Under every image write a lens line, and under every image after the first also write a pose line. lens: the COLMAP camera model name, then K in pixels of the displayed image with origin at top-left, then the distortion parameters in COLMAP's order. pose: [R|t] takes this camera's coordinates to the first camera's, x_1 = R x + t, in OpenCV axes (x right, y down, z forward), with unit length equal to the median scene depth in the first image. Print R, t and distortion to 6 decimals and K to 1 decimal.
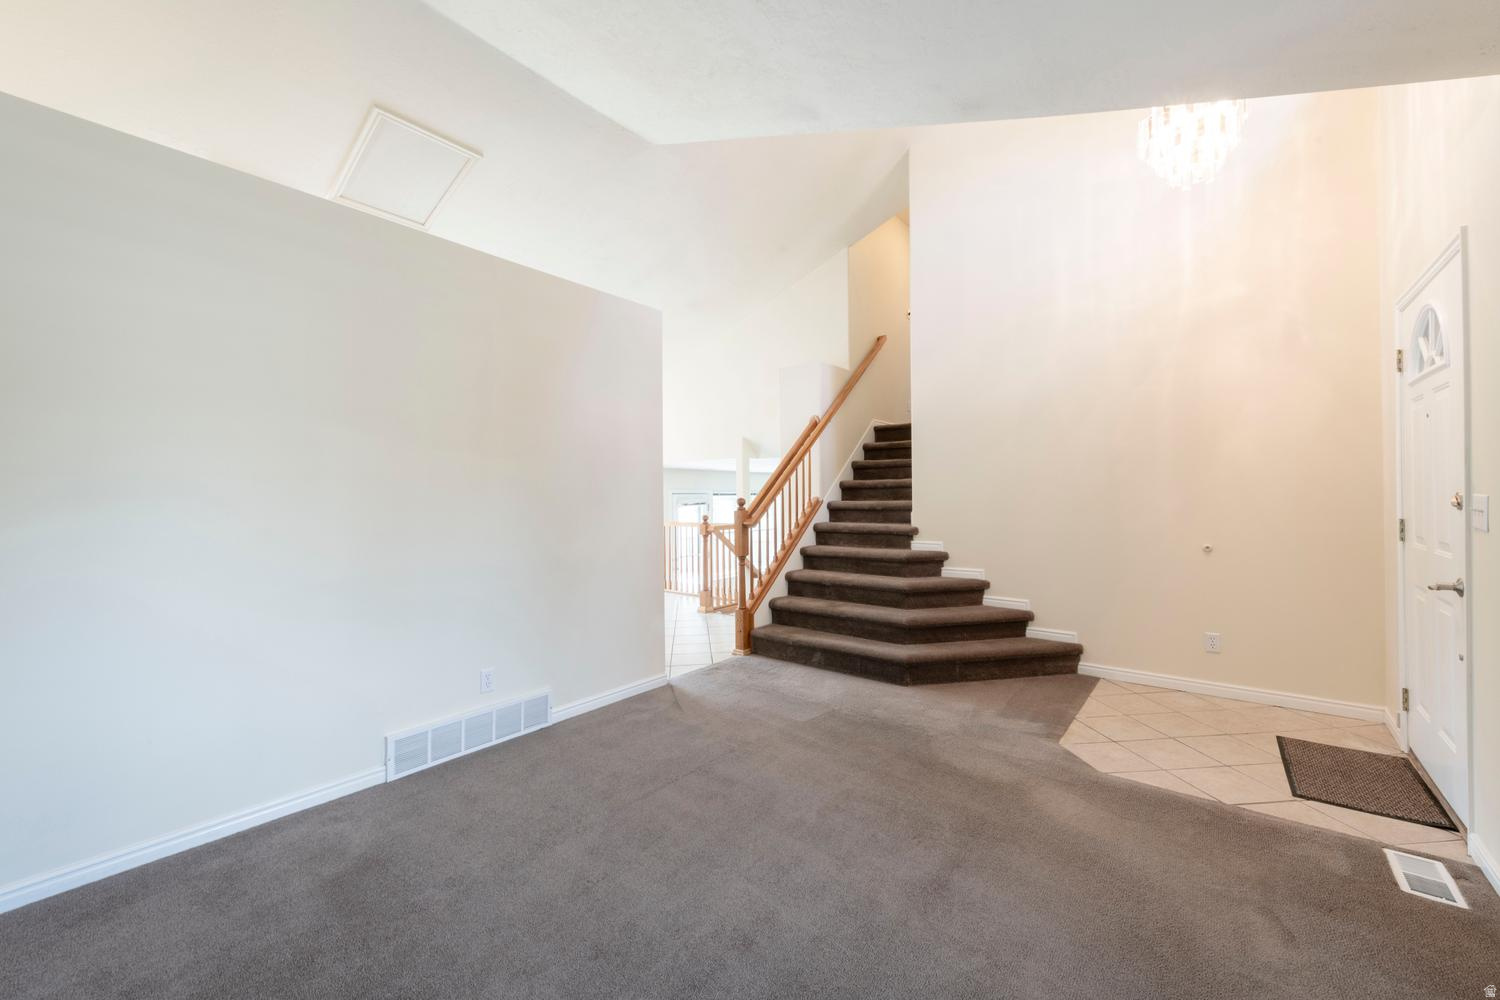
lens RADIAL K [[599.9, 0, 750.0], [0, 599.9, 500.0], [0, 0, 1]] dist [0.000121, -0.000005]
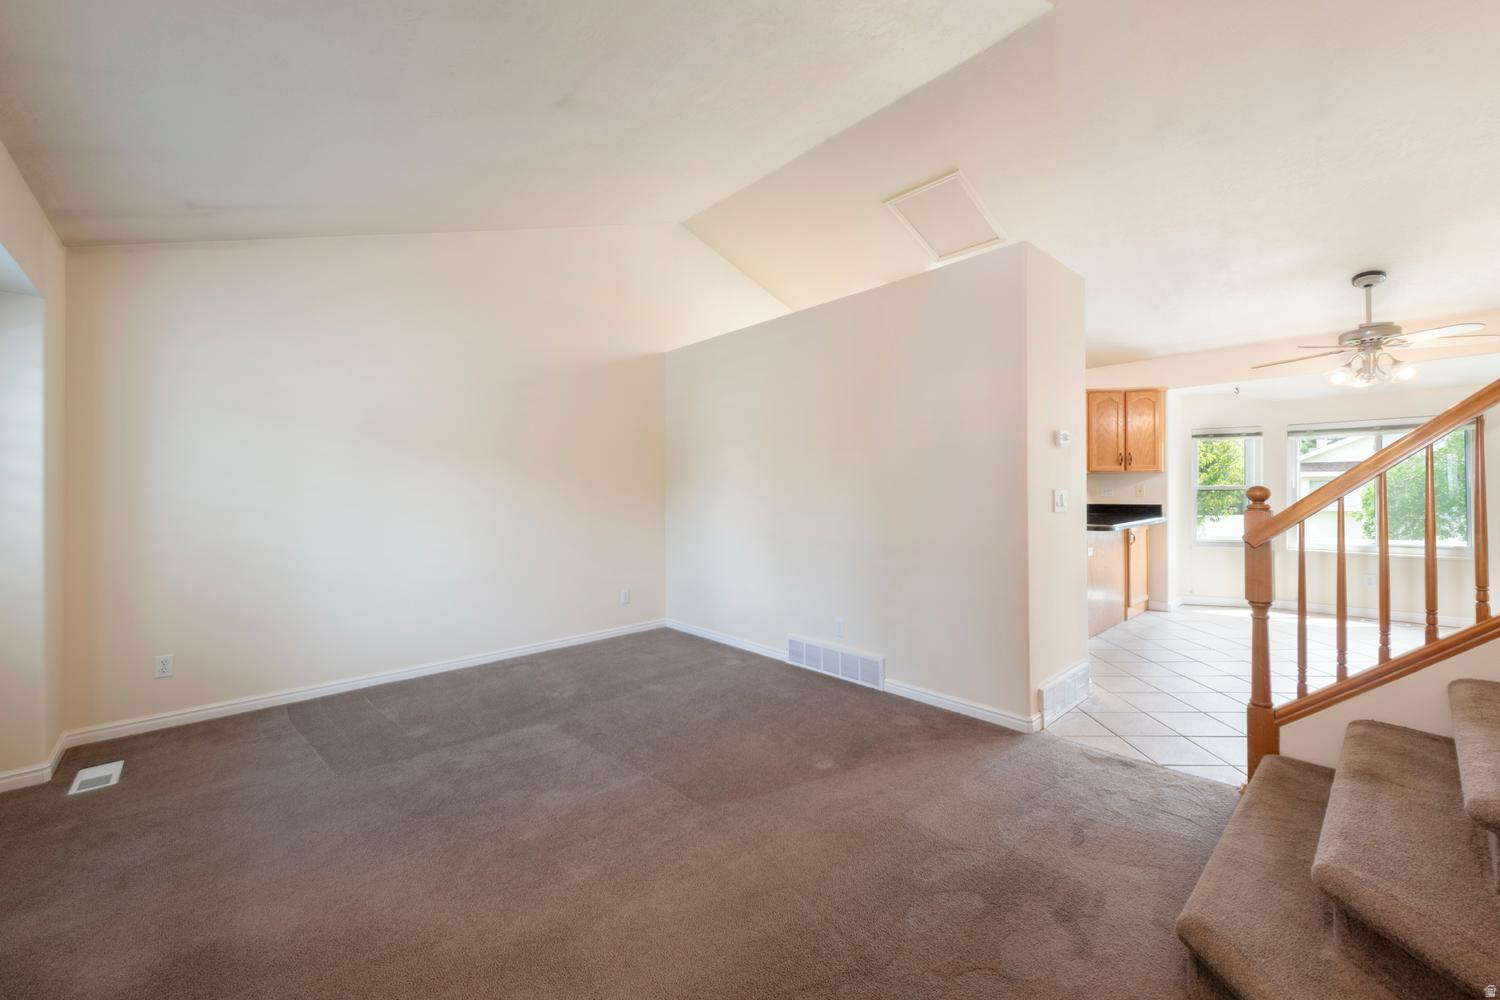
lens RADIAL K [[589.1, 0, 753.0], [0, 589.1, 484.6], [0, 0, 1]] dist [-0.000241, -0.000035]
pose [[-0.172208, 0.005450, -0.985045, 0.860012], [0.010552, 0.999938, 0.003688, -0.016617], [0.985004, -0.009759, -0.172255, 1.045529]]
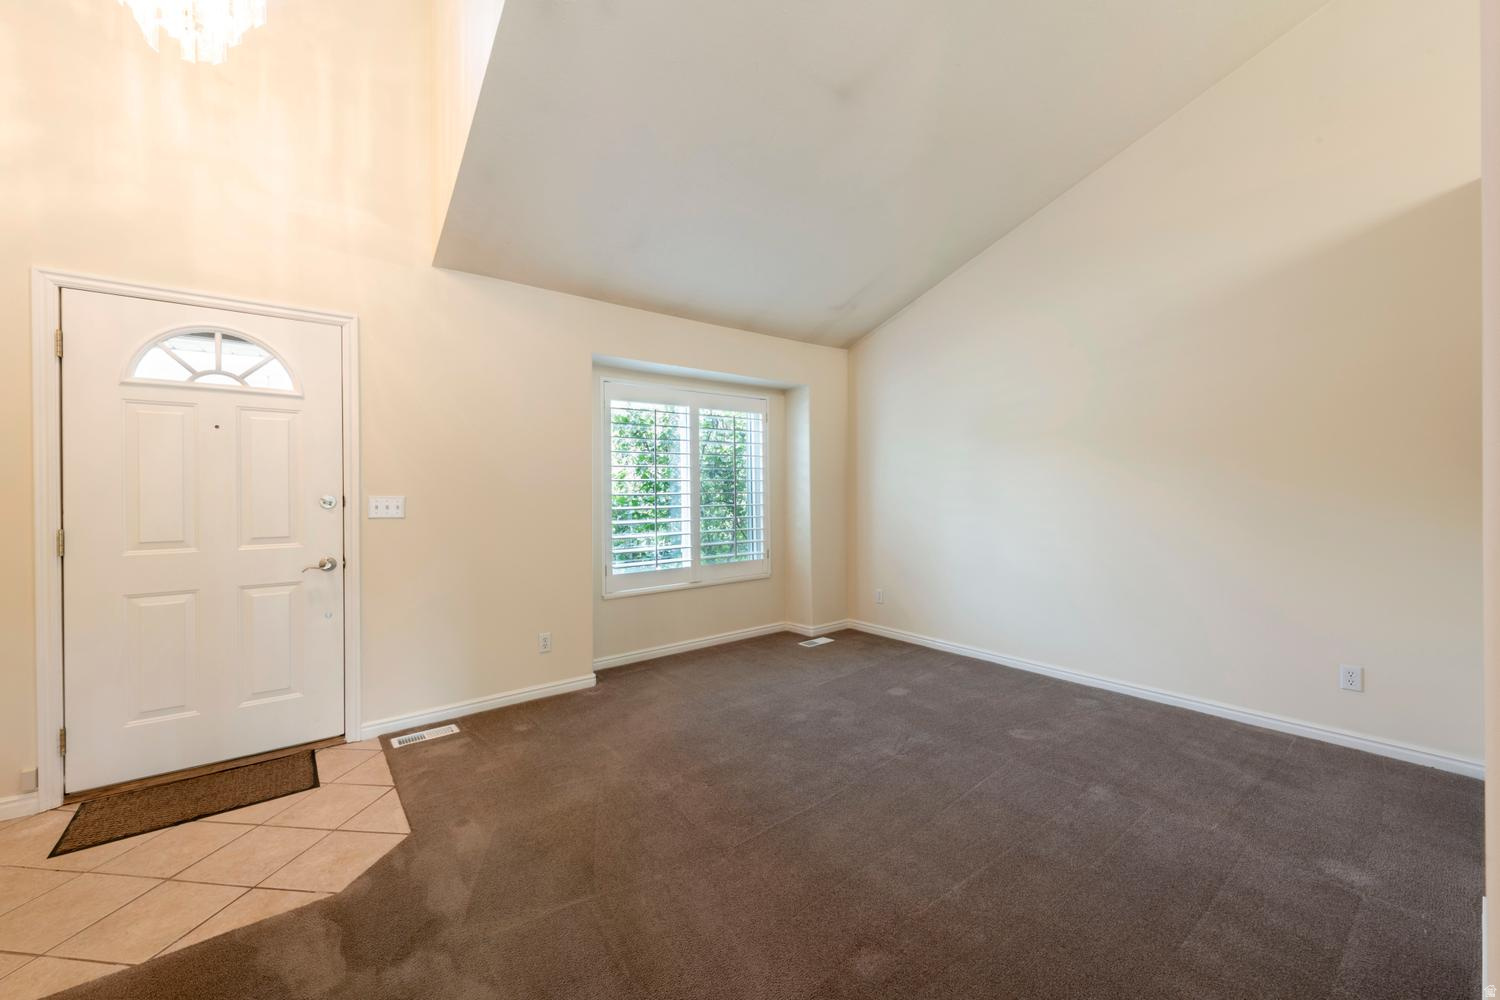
lens RADIAL K [[589.1, 0, 753.0], [0, 589.1, 484.6], [0, 0, 1]] dist [-0.000241, -0.000035]
pose [[-0.970890, 0.013796, 0.239127, -0.065405], [0.014073, 0.999901, -0.000550, -0.017415], [-0.239111, 0.002832, -0.970988, 1.533157]]
